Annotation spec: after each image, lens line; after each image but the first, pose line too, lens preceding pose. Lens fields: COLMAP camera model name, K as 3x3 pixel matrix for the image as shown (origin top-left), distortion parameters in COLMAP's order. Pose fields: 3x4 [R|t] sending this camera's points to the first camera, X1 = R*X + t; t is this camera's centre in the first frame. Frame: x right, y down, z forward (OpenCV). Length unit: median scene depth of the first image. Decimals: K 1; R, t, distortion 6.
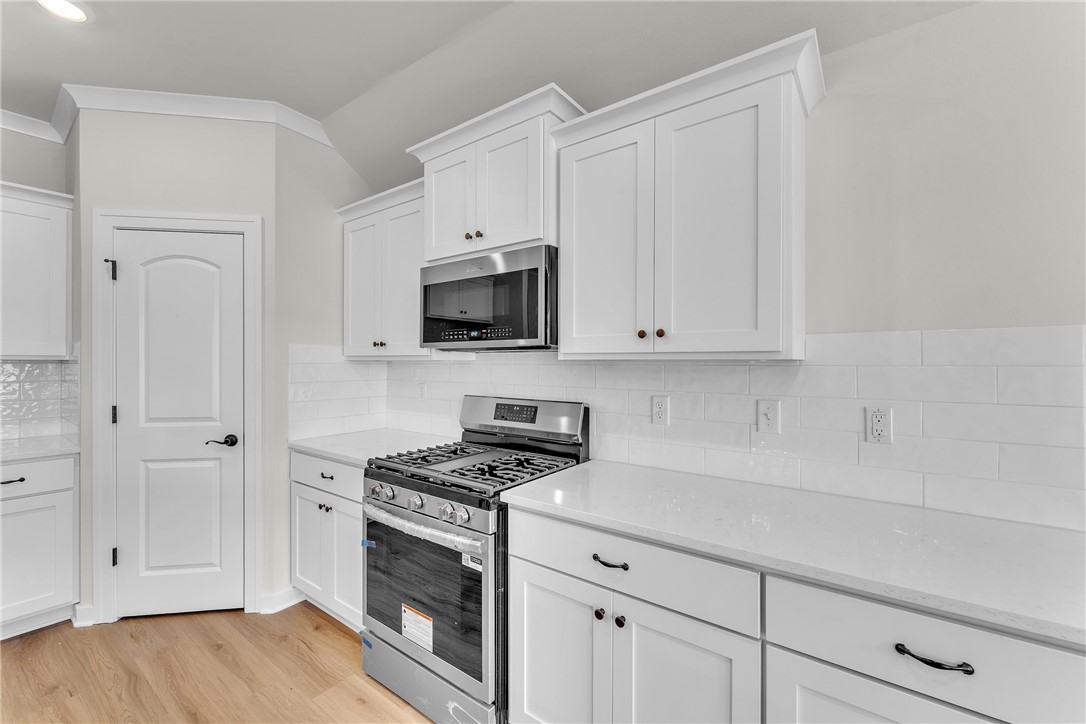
lens RADIAL K [[445.1, 0, 542.2], [0, 445.1, 361.1], [0, 0, 1]] dist [-0.000644, 0.000363]
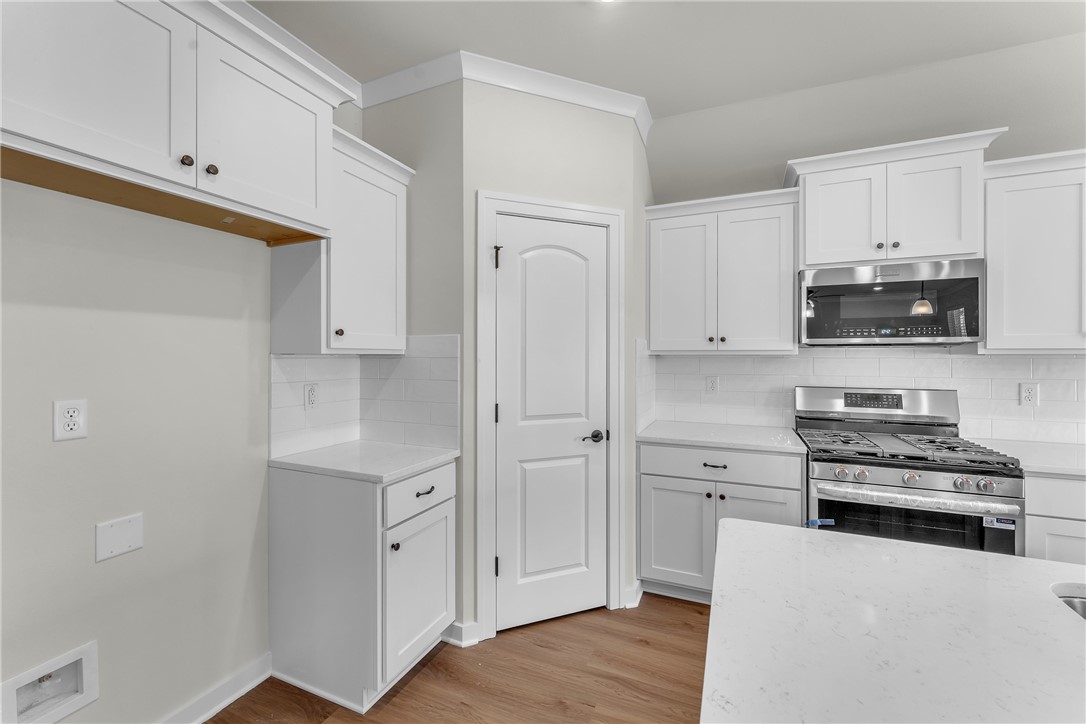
lens RADIAL K [[445.1, 0, 541.6], [0, 445.1, 354.6], [0, 0, 1]] dist [-0.000644, 0.000363]
pose [[0.974015, -0.000117, 0.226485, -1.113019], [0.000476, 0.999999, -0.001531, -0.000481], [-0.226485, 0.001599, 0.974013, 0.075032]]
